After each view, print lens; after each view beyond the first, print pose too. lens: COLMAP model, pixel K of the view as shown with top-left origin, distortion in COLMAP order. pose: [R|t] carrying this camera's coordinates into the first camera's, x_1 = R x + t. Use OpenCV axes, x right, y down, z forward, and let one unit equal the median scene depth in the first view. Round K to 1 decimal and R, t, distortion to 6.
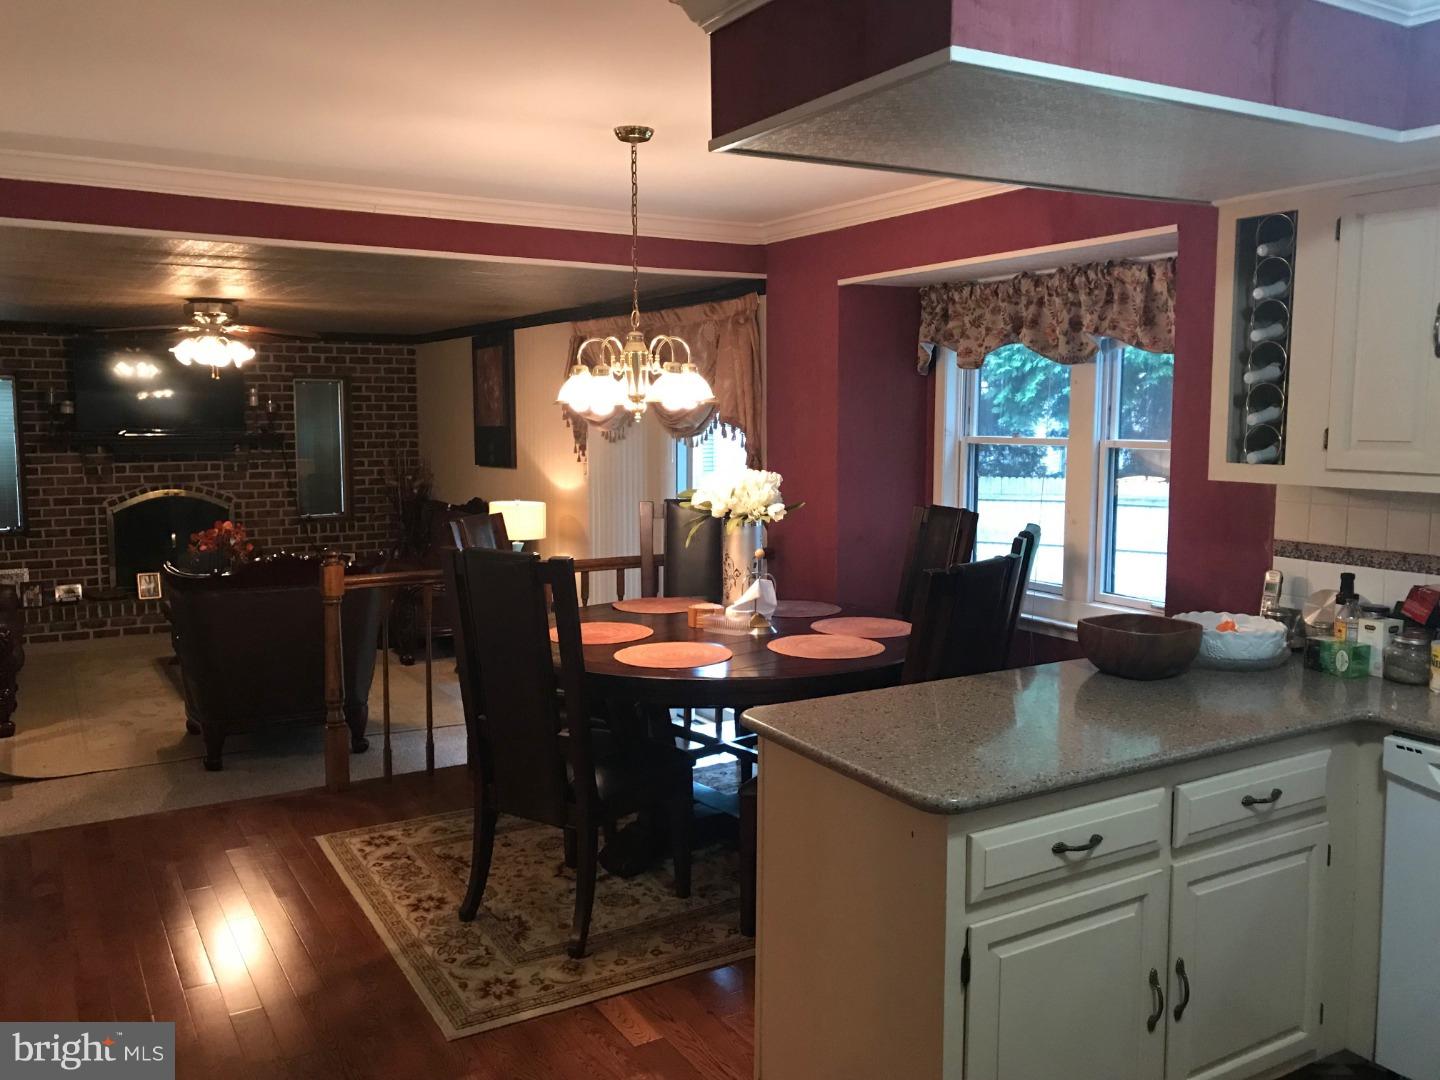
lens RADIAL K [[1209.7, 0, 714.1], [0, 1209.7, 535.4], [0, 0, 1]] dist [0.032978, 0.008500]
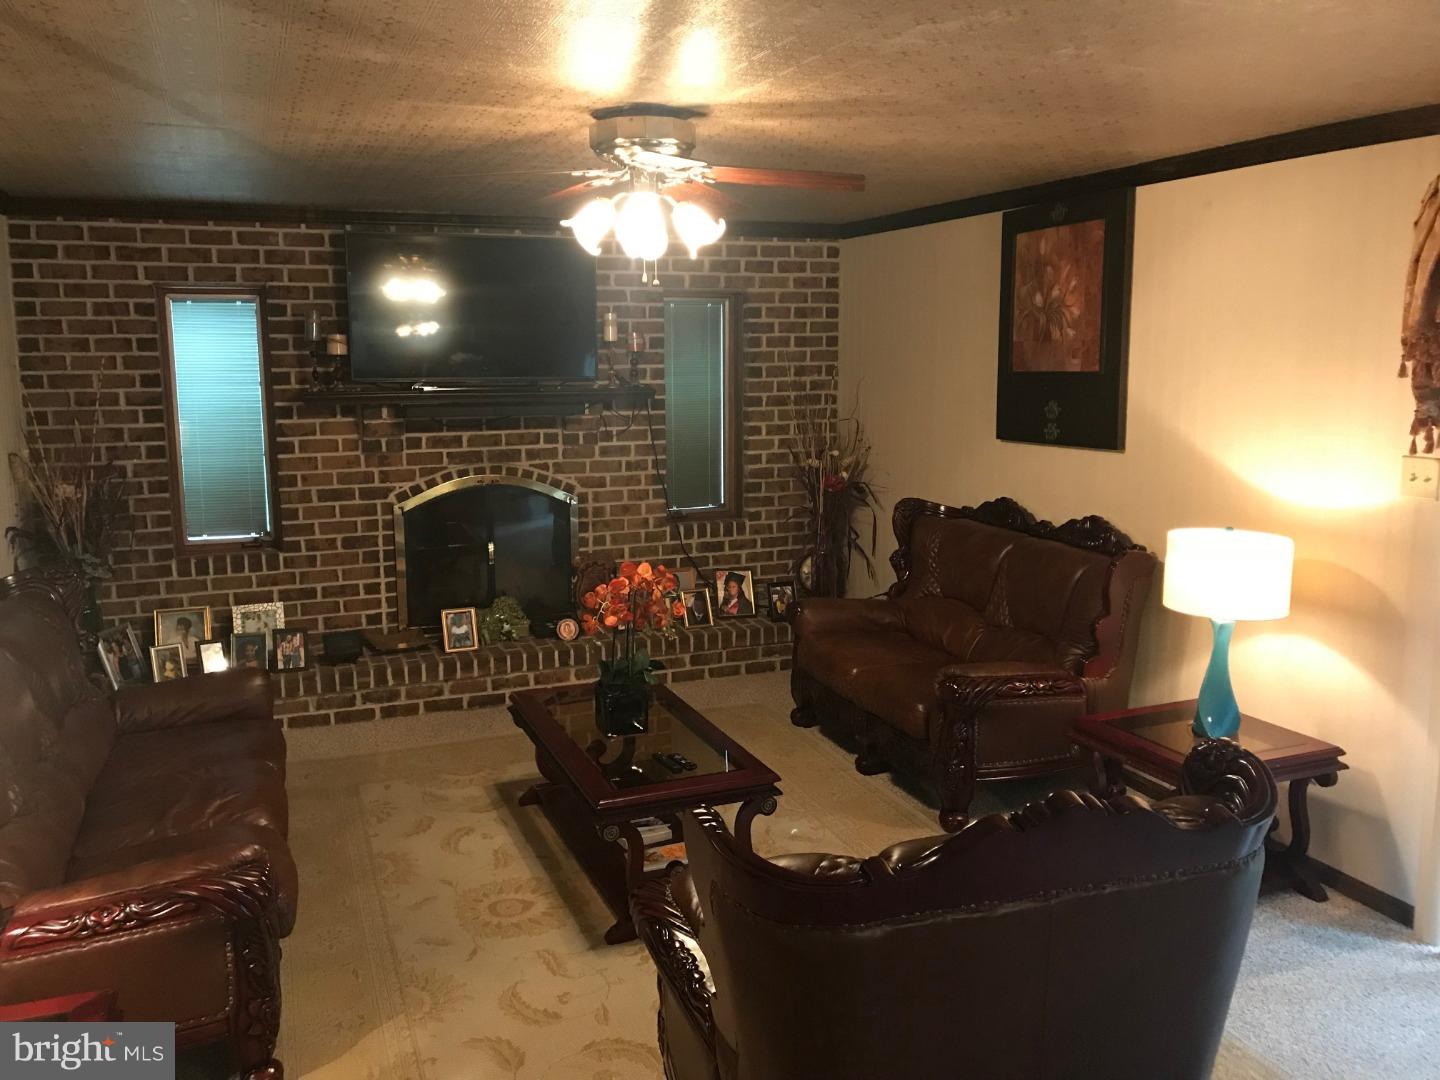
lens RADIAL K [[1209.7, 0, 726.8], [0, 1209.7, 534.5], [0, 0, 1]] dist [0.032978, 0.008500]
pose [[0.989441, 0.015761, -0.144077, -0.230824], [-0.008161, 0.998551, 0.053193, -0.040948], [0.144707, -0.051455, 0.988136, 0.392741]]
